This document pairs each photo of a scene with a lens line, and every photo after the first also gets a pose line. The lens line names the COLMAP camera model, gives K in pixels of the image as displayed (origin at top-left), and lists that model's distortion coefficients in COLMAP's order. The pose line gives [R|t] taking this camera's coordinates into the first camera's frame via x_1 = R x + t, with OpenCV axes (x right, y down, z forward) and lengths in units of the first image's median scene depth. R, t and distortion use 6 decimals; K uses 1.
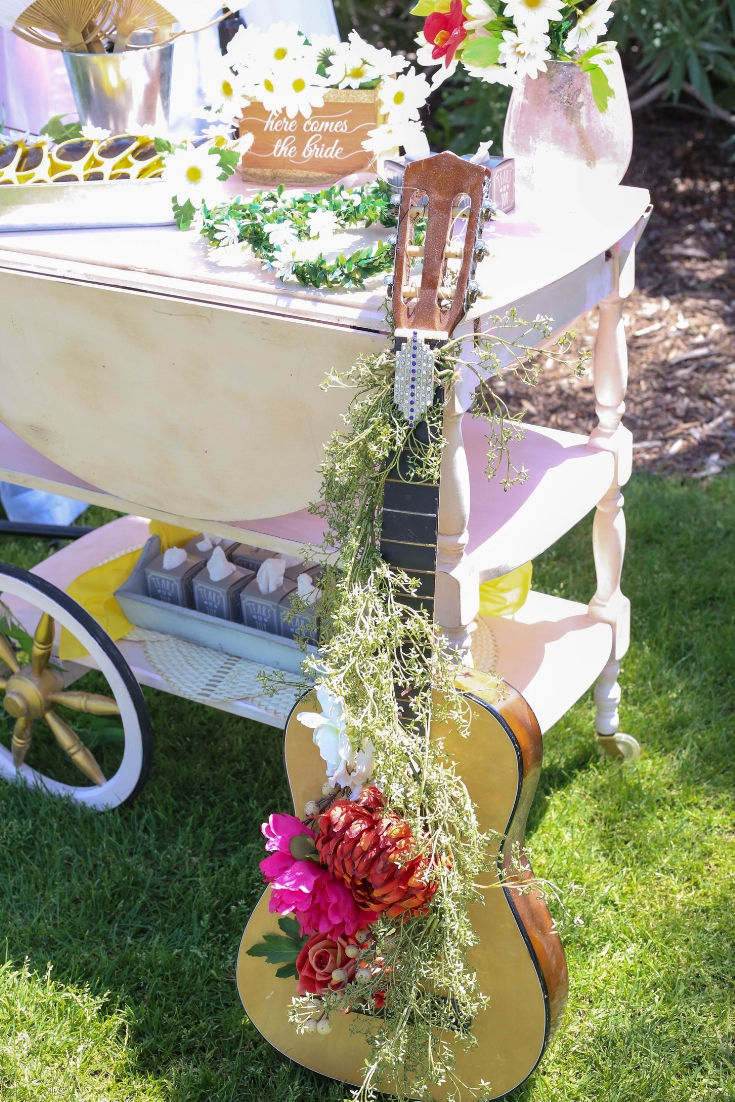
lens RADIAL K [[1791.0, 0, 367.5], [0, 1791.0, 551.0], [0, 0, 1]] dist [-0.072316, 0.013905]
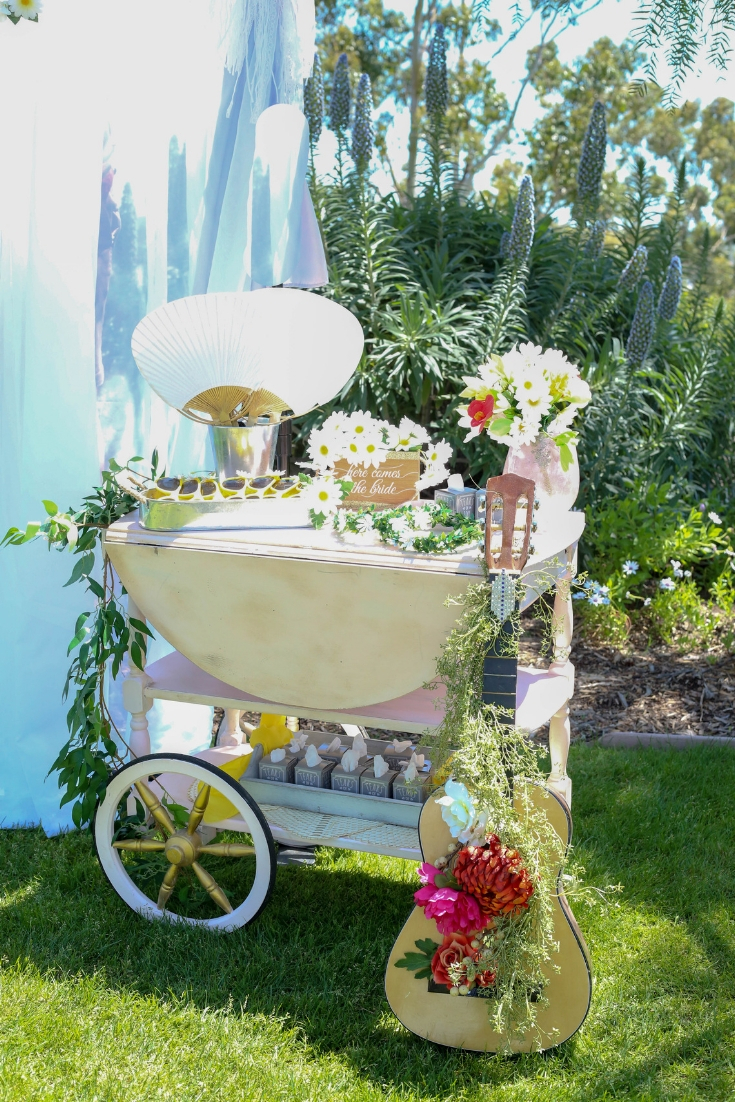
lens RADIAL K [[1791.0, 0, 367.5], [0, 1791.0, 551.0], [0, 0, 1]] dist [-0.072316, 0.013905]
pose [[0.980764, 0.011642, 0.194850, -0.413804], [0.038798, 0.966677, -0.253044, 0.277431], [-0.191302, 0.255736, 0.947630, -0.596505]]
